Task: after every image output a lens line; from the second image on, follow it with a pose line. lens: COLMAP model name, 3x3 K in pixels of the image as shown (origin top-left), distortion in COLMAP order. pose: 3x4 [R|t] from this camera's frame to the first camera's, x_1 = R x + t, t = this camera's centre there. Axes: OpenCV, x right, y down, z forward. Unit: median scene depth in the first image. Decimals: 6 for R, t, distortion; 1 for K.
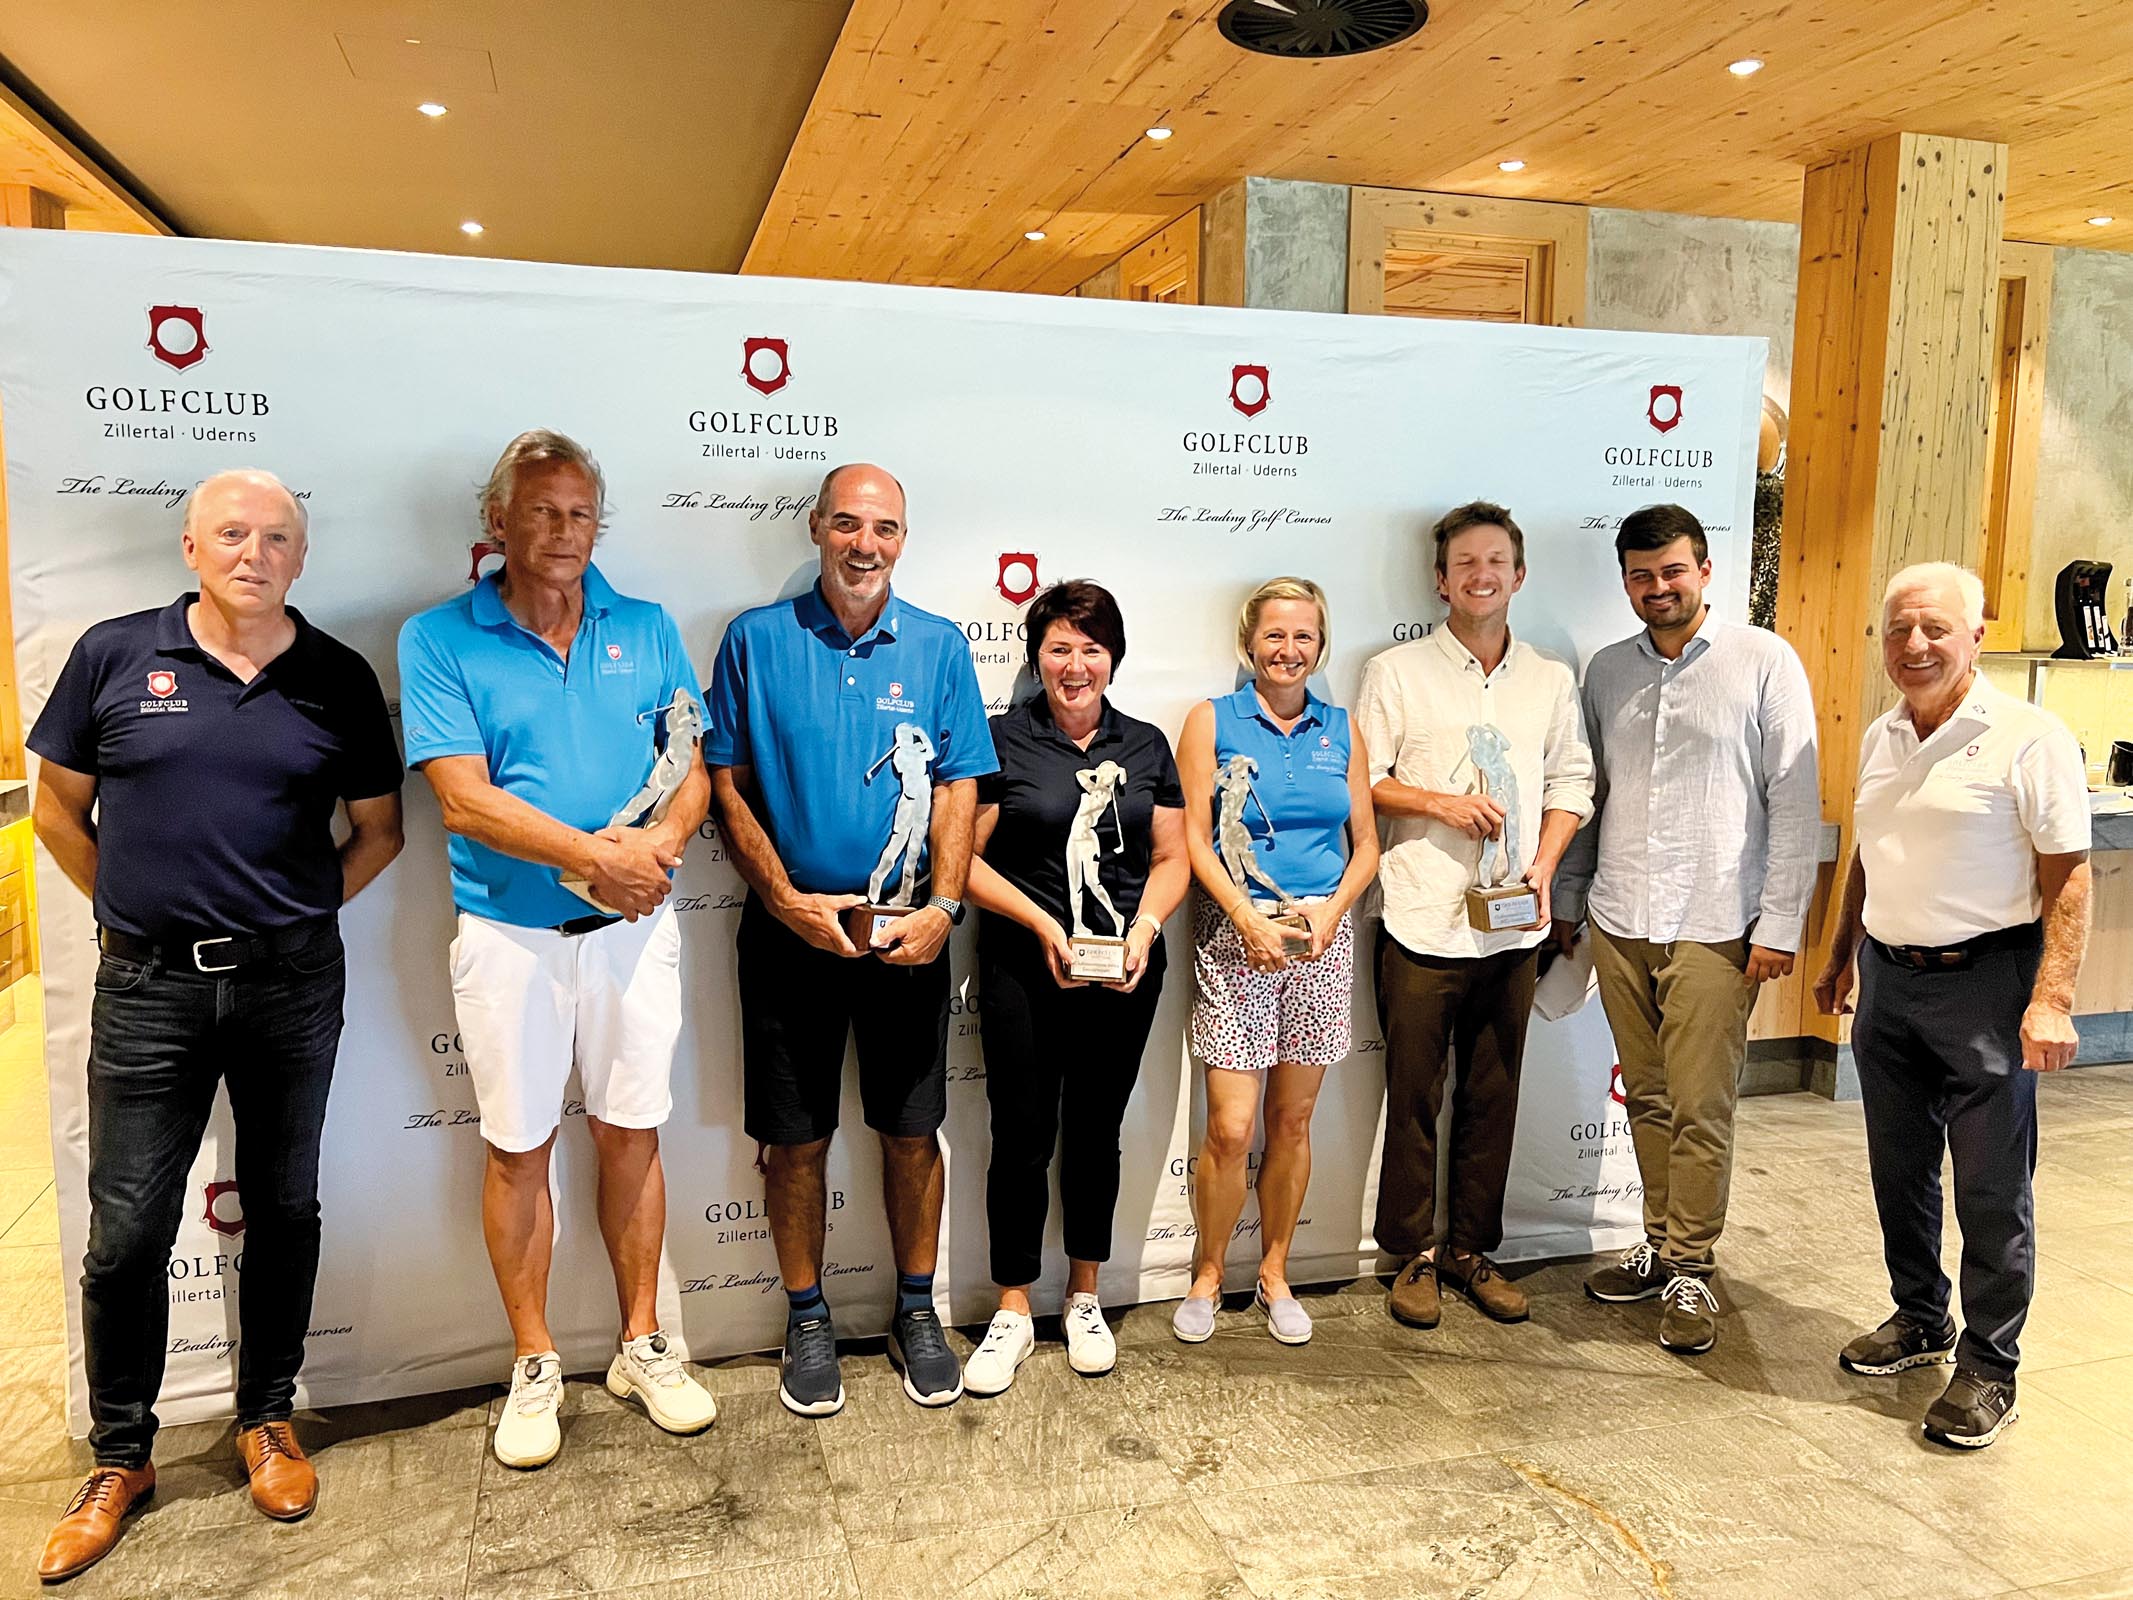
lens RADIAL K [[1596.7, 0, 1074.3], [0, 1596.7, 808.6], [0, 0, 1]] dist [0.003867, -0.002172]
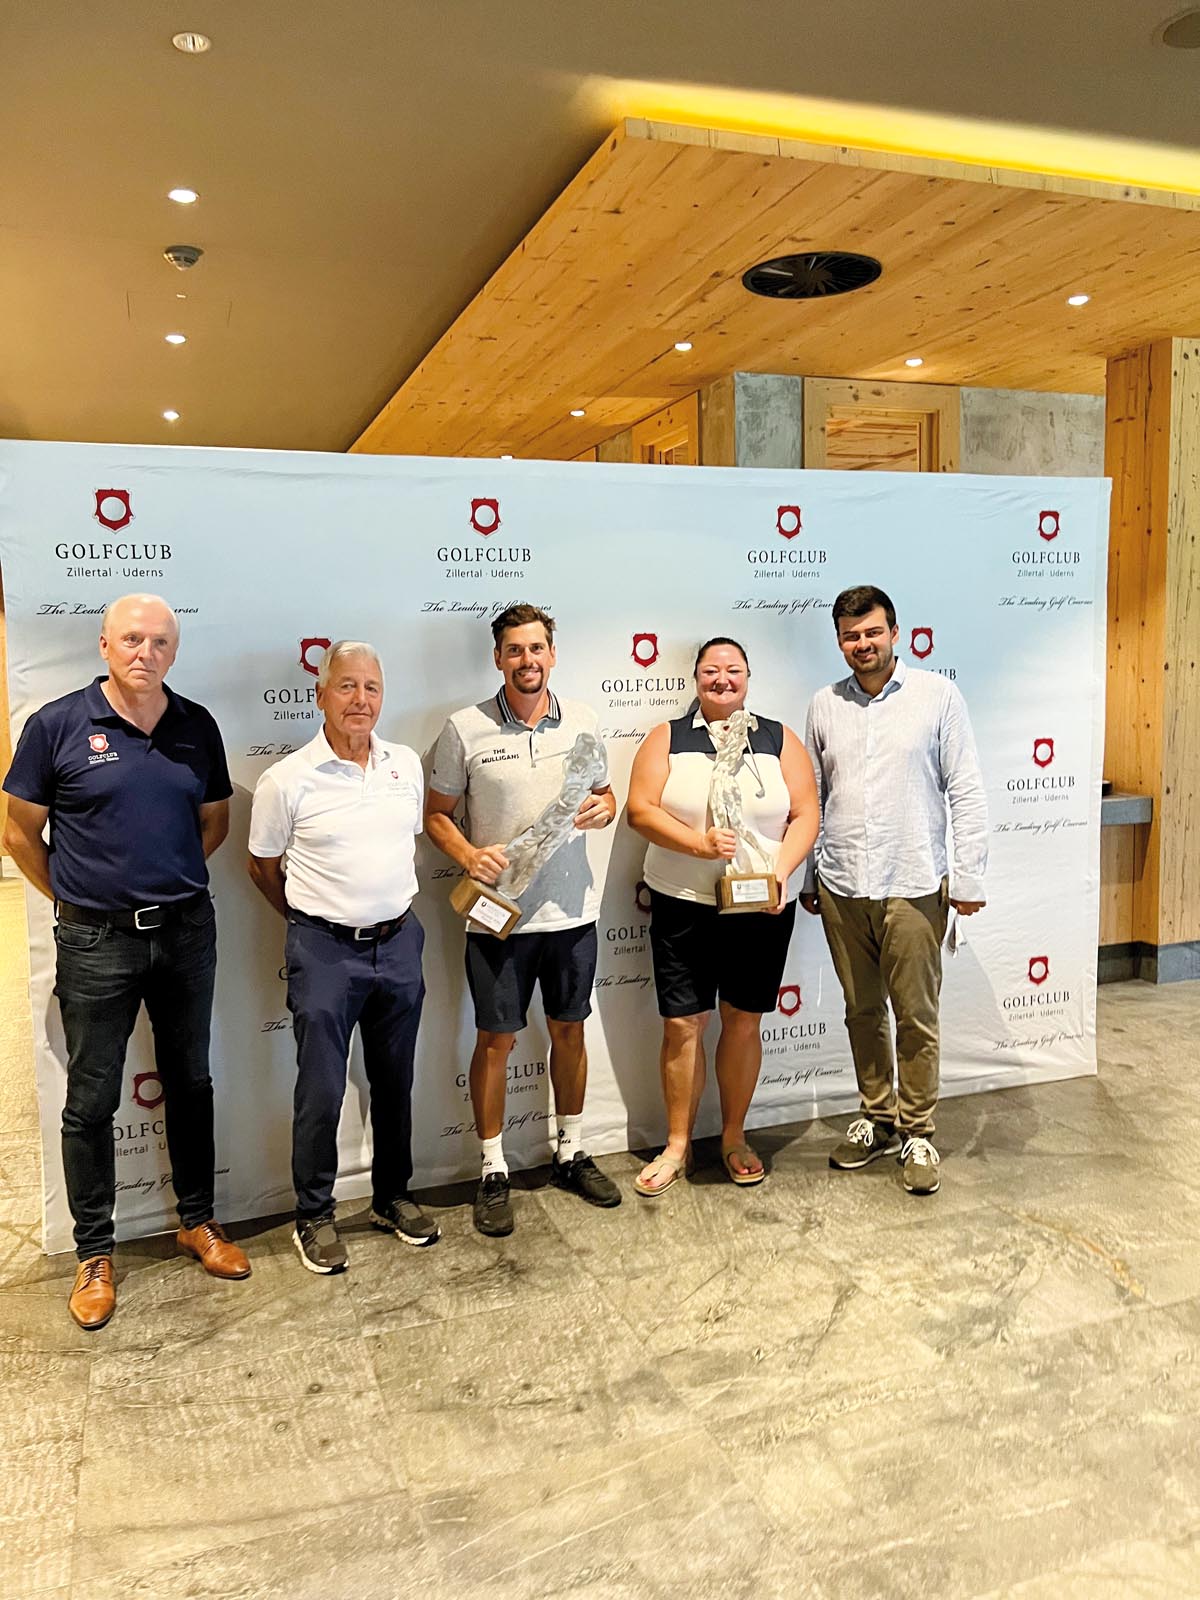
lens RADIAL K [[1197.7, 0, 594.9], [0, 1197.7, 794.0], [0, 0, 1]] dist [0.003867, -0.002172]
pose [[0.997464, -0.040372, 0.058613, -0.166780], [0.041690, 0.998901, -0.021438, 0.015098], [-0.057683, 0.023827, 0.998051, -0.134903]]
